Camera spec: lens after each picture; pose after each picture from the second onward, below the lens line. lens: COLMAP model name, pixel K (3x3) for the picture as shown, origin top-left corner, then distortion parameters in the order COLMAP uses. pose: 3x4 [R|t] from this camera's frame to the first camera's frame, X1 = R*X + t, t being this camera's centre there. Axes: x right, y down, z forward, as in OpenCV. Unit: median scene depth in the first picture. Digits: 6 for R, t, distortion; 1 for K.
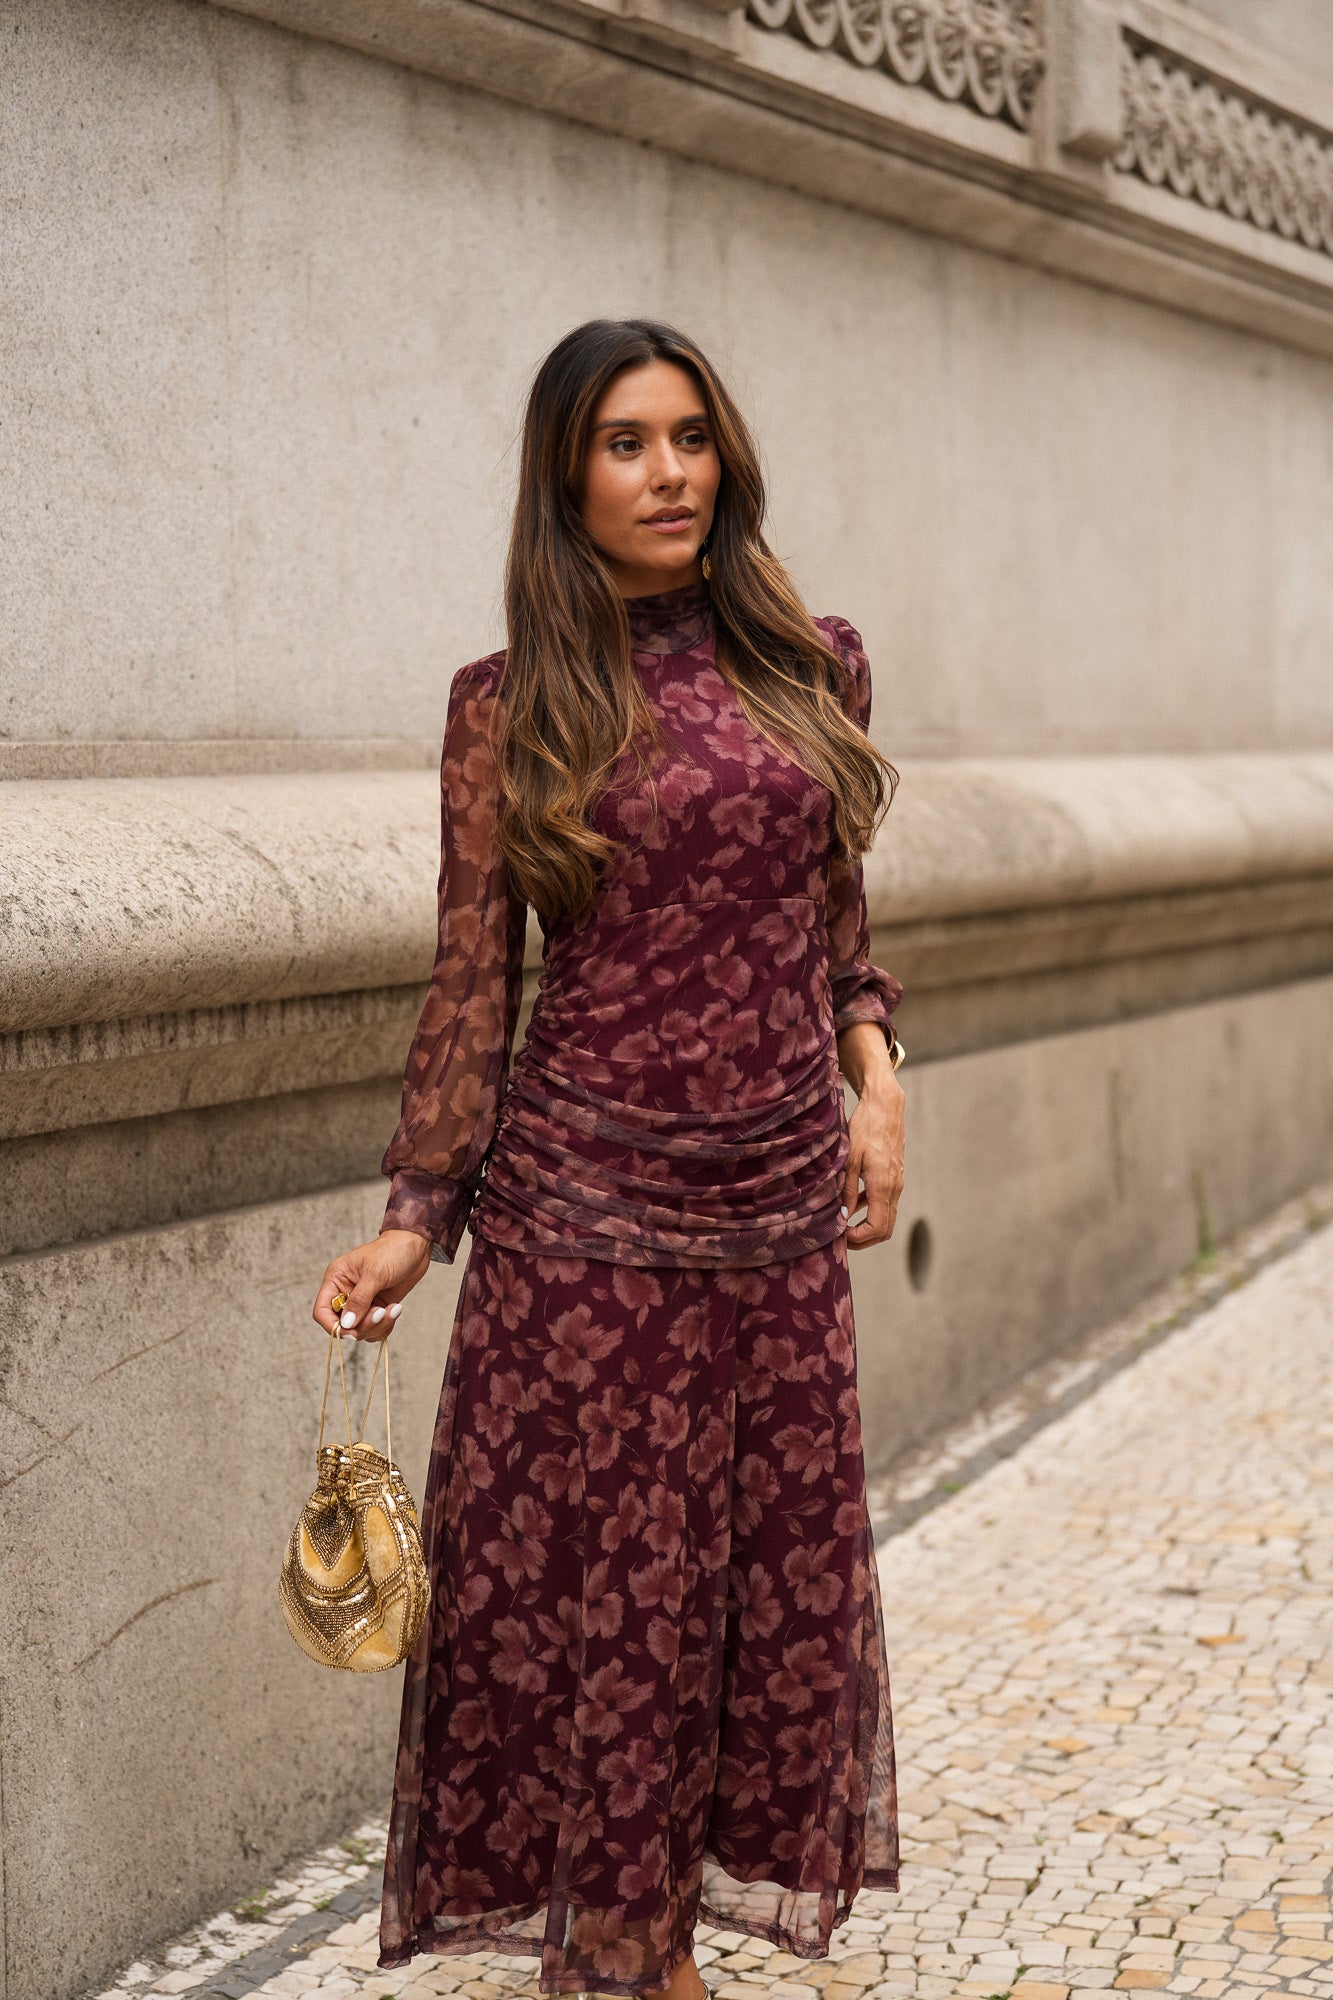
lens RADIAL K [[4728.1, 0, 423.9], [0, 4728.1, 996.4], [0, 0, 1]] dist [0.159481, -0.245674]
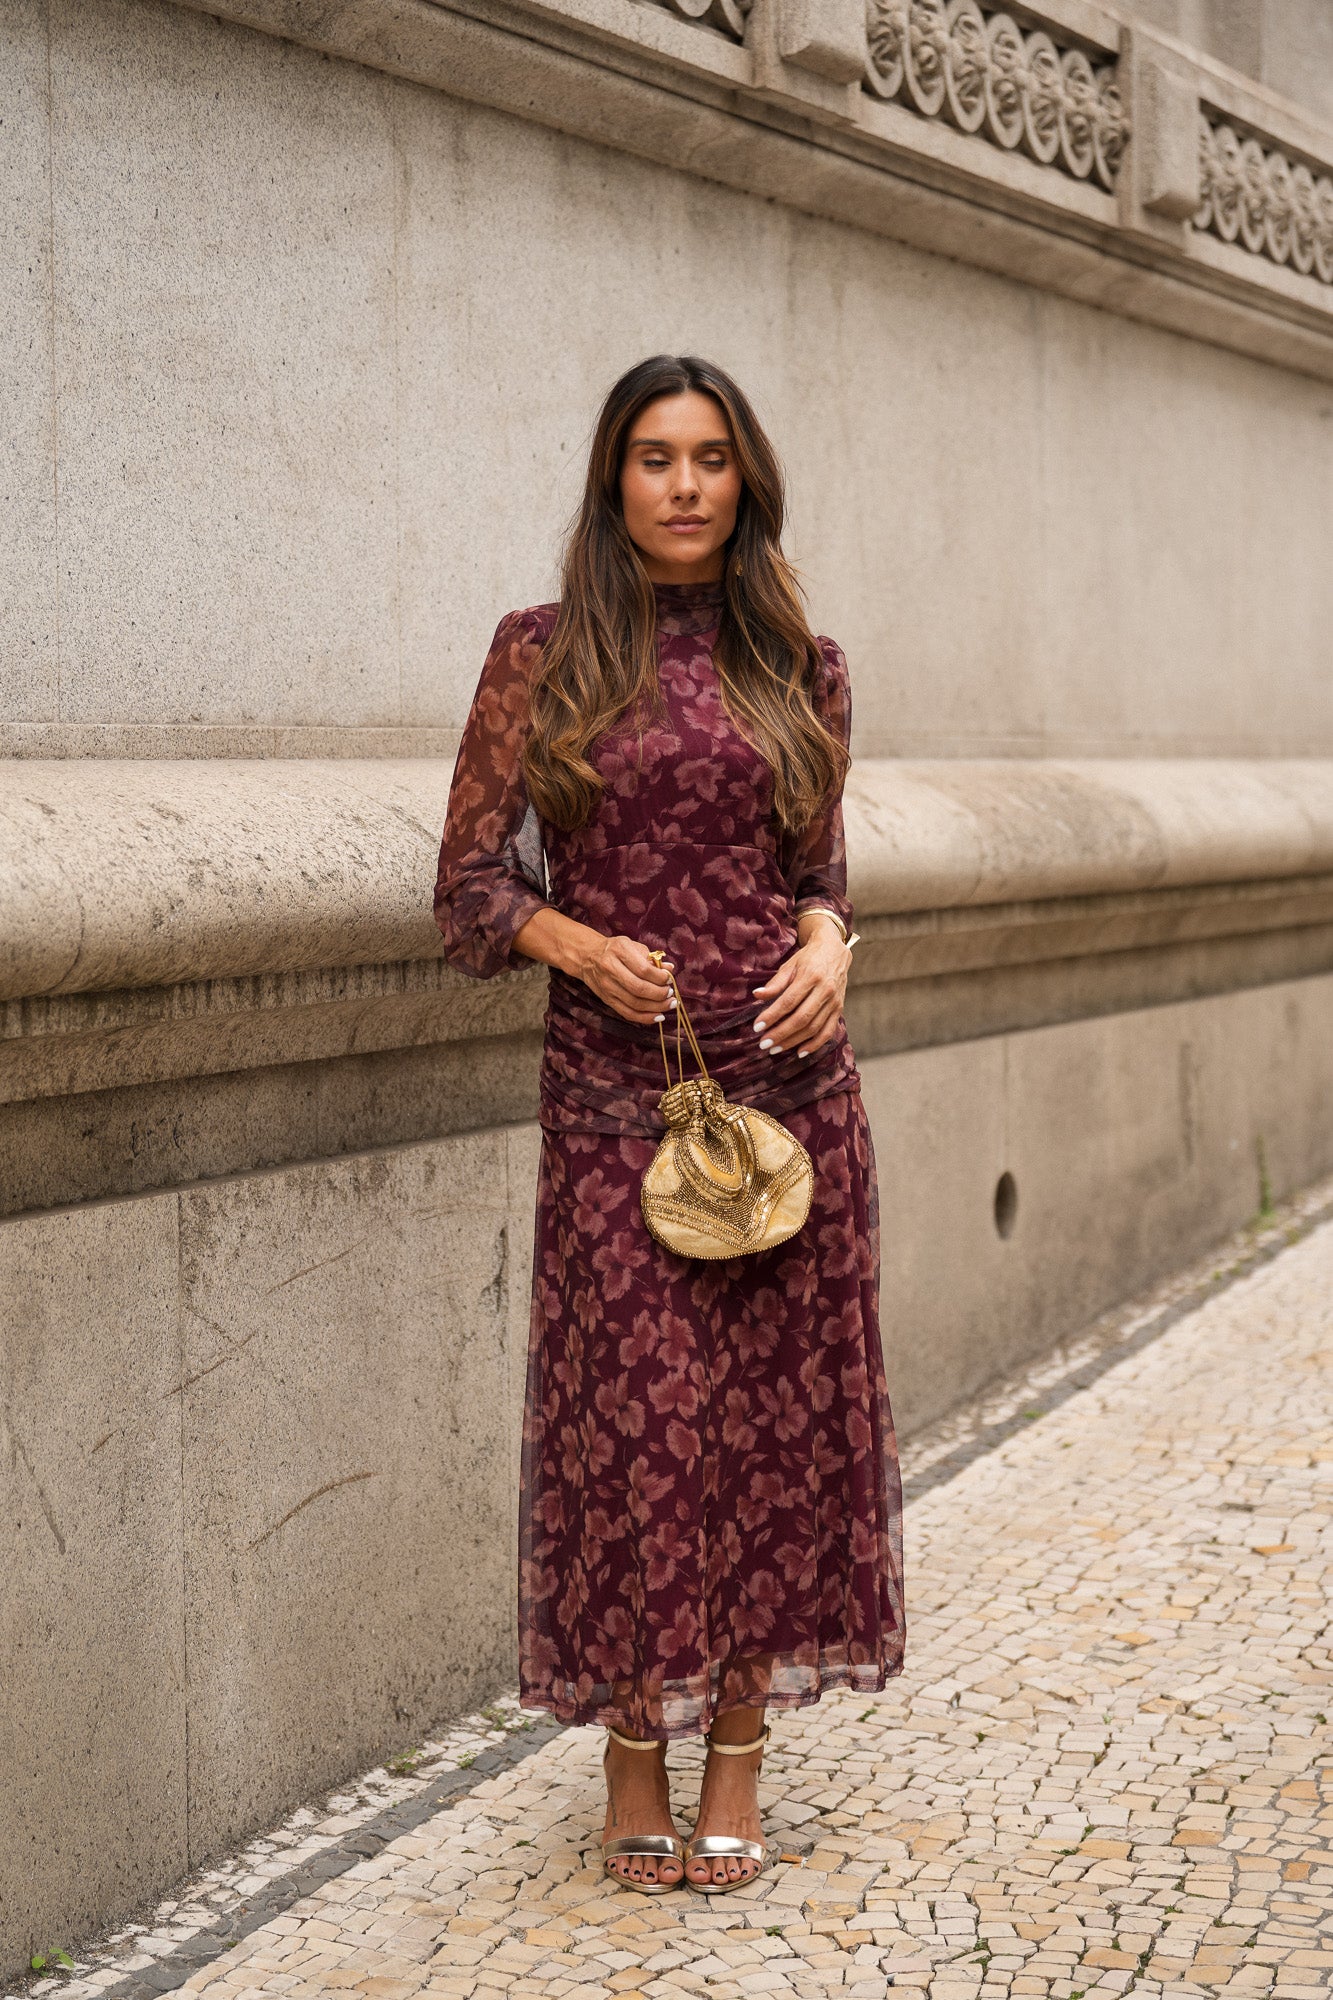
lens RADIAL K [[4378.6, 0, 372.2], [0, 4378.6, 987.8], [0, 0, 1]] dist [0.042873, -0.116618]
pose [[0.999169, 0.012271, -0.038877, -0.004939], [-0.012307, 0.999924, -0.000699, 0.007968], [0.038866, 0.001177, 0.999244, -0.034632]]
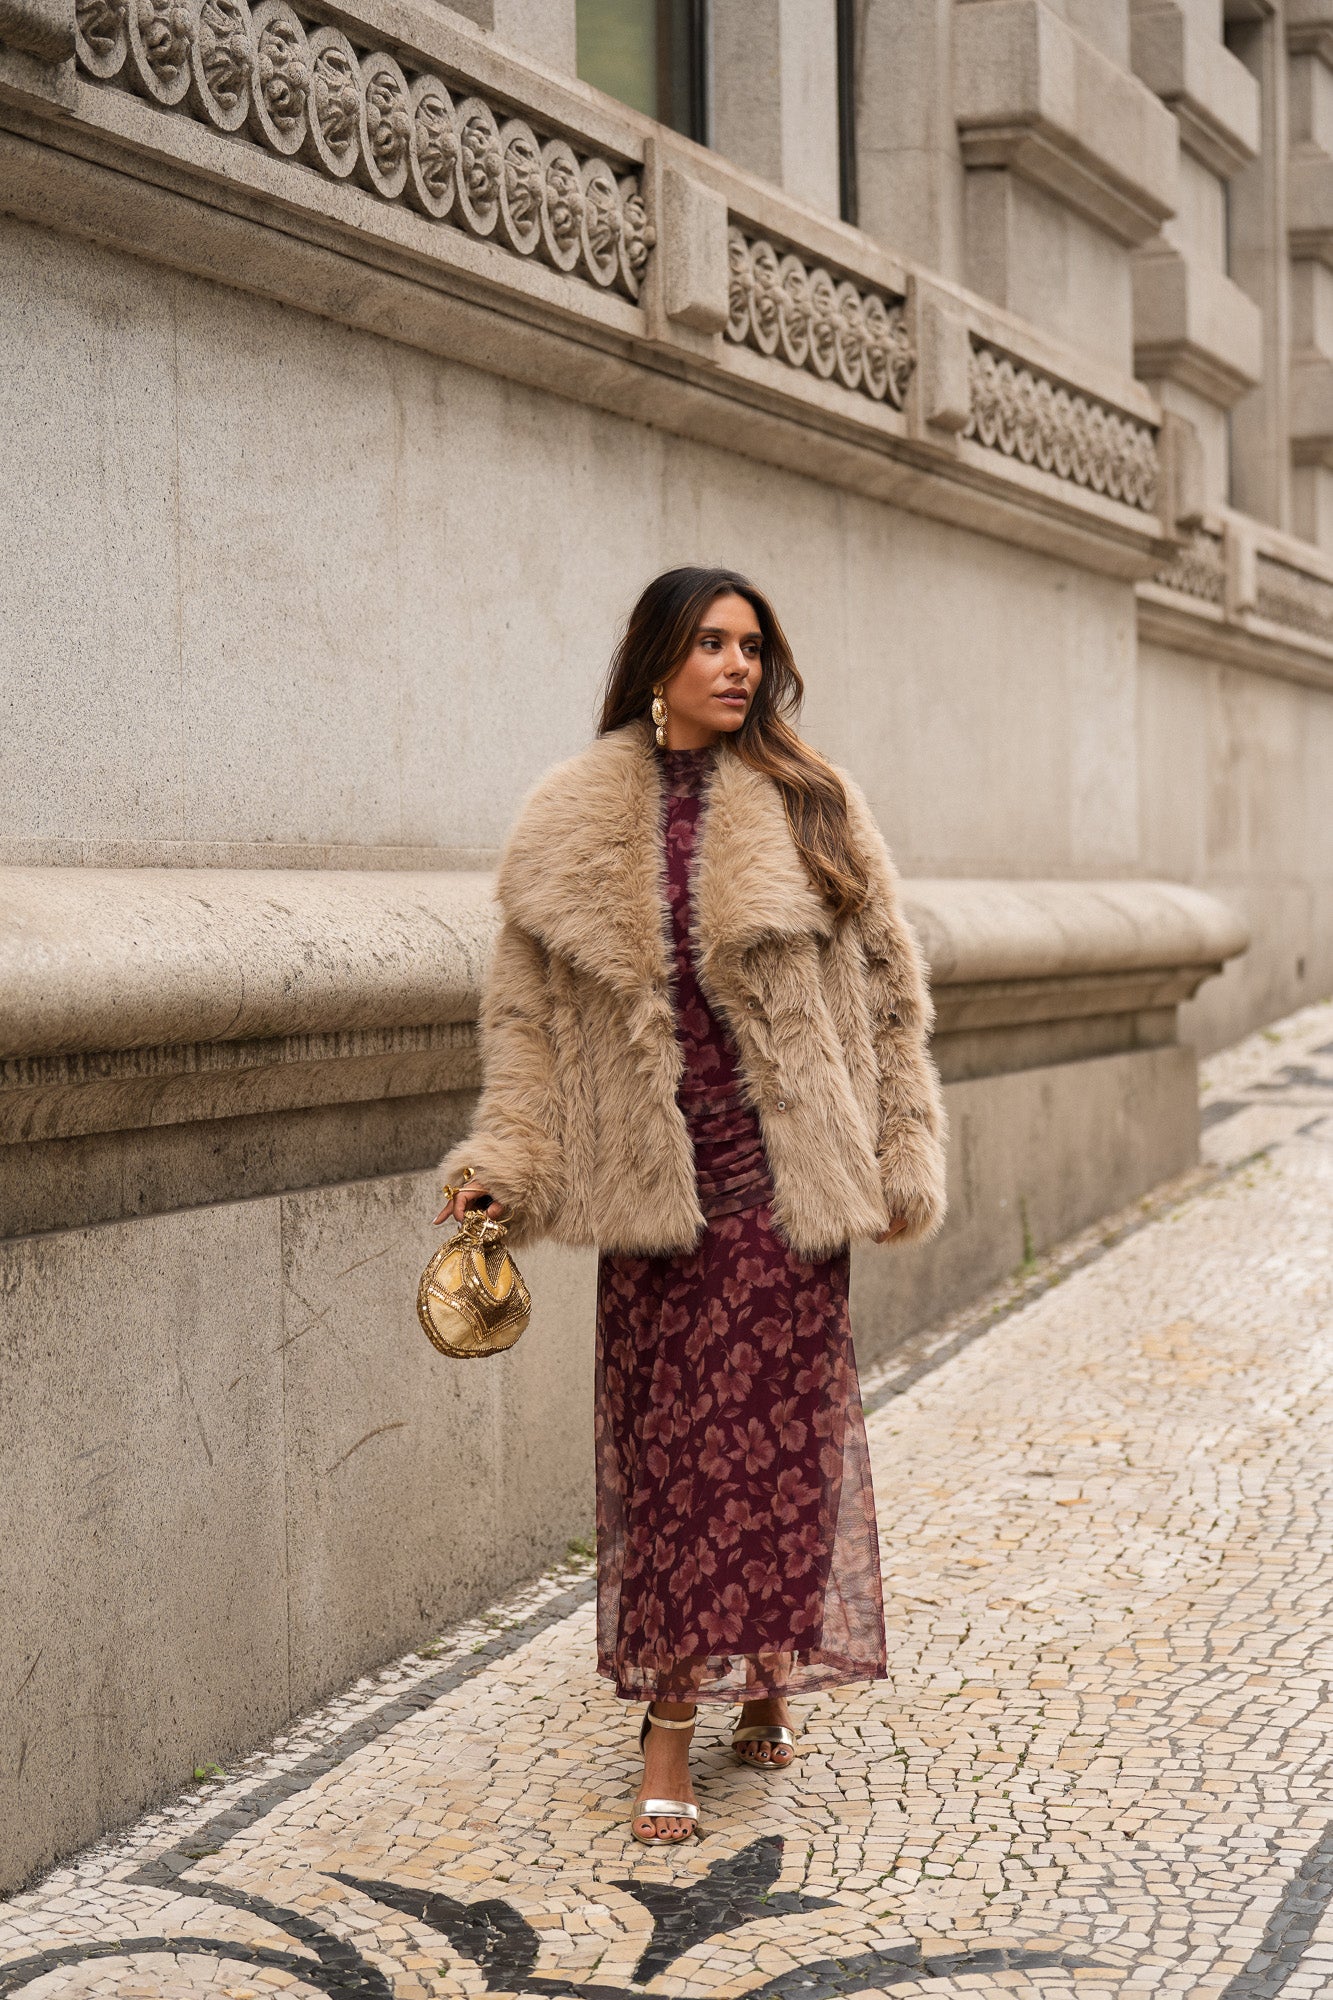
lens RADIAL K [[4645.3, 0, 279.8], [0, 4645.3, 978.7], [0, 0, 1]] dist [0.091550, -0.312951]
pose [[0.999420, 0.005231, 0.033658, -0.120382], [-0.003904, 0.999216, -0.039385, 0.039937], [-0.033838, 0.039231, 0.998657, -0.388752]]
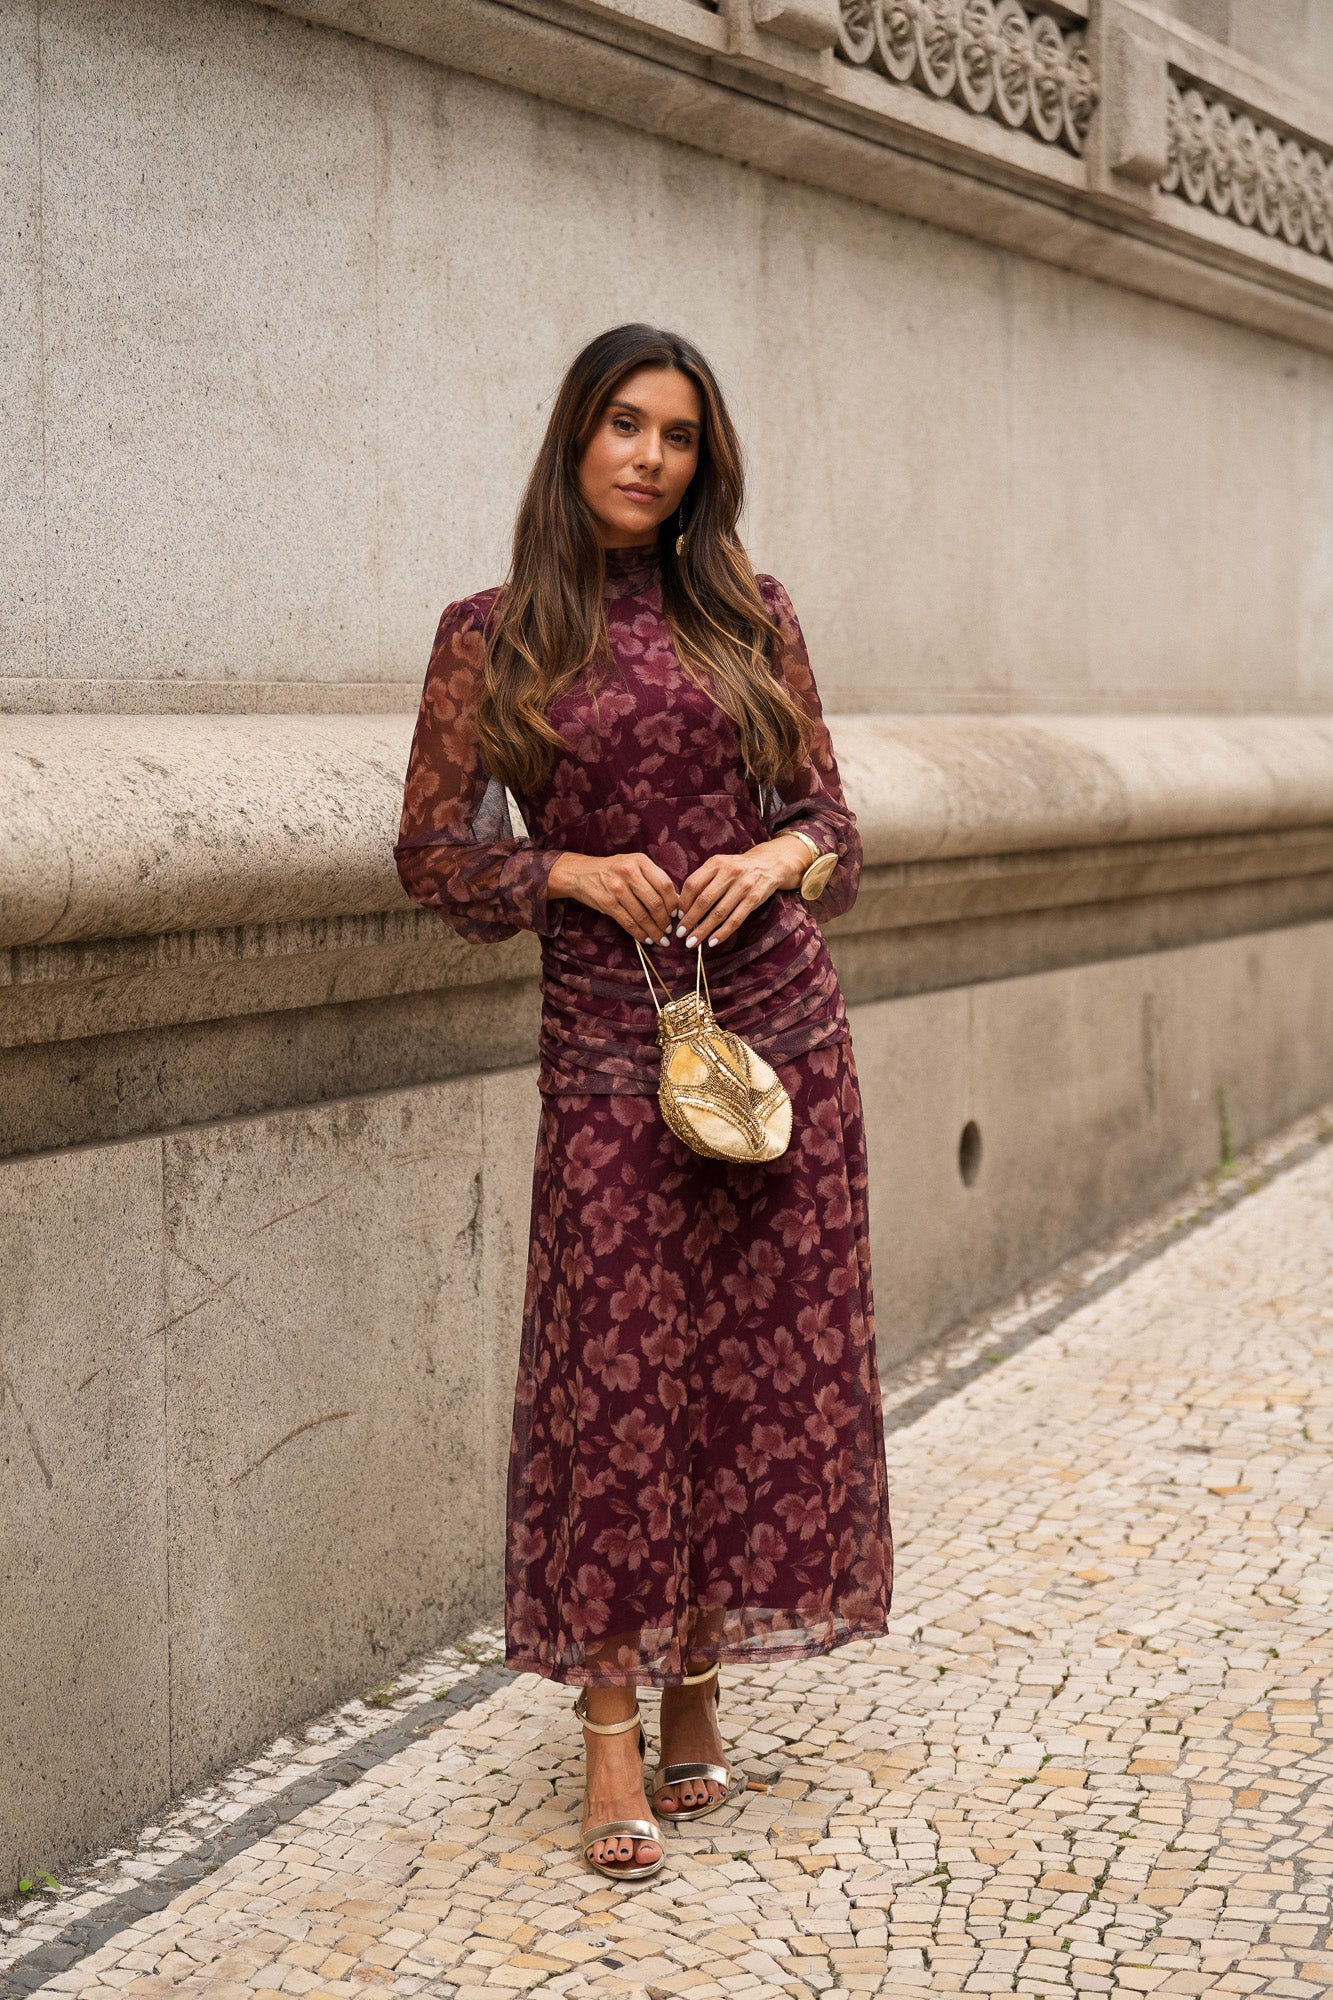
lens RADIAL K [[4397.1, 0, 396.3], [0, 4397.1, 995.8], [0, 0, 1]] dist [0.053574, -0.087842]
pose [[0.999531, 0.015675, -0.026296, -0.006084], [-0.015358, 0.999808, 0.012209, 0.008011], [0.026483, -0.011800, 0.999580, -0.060809]]
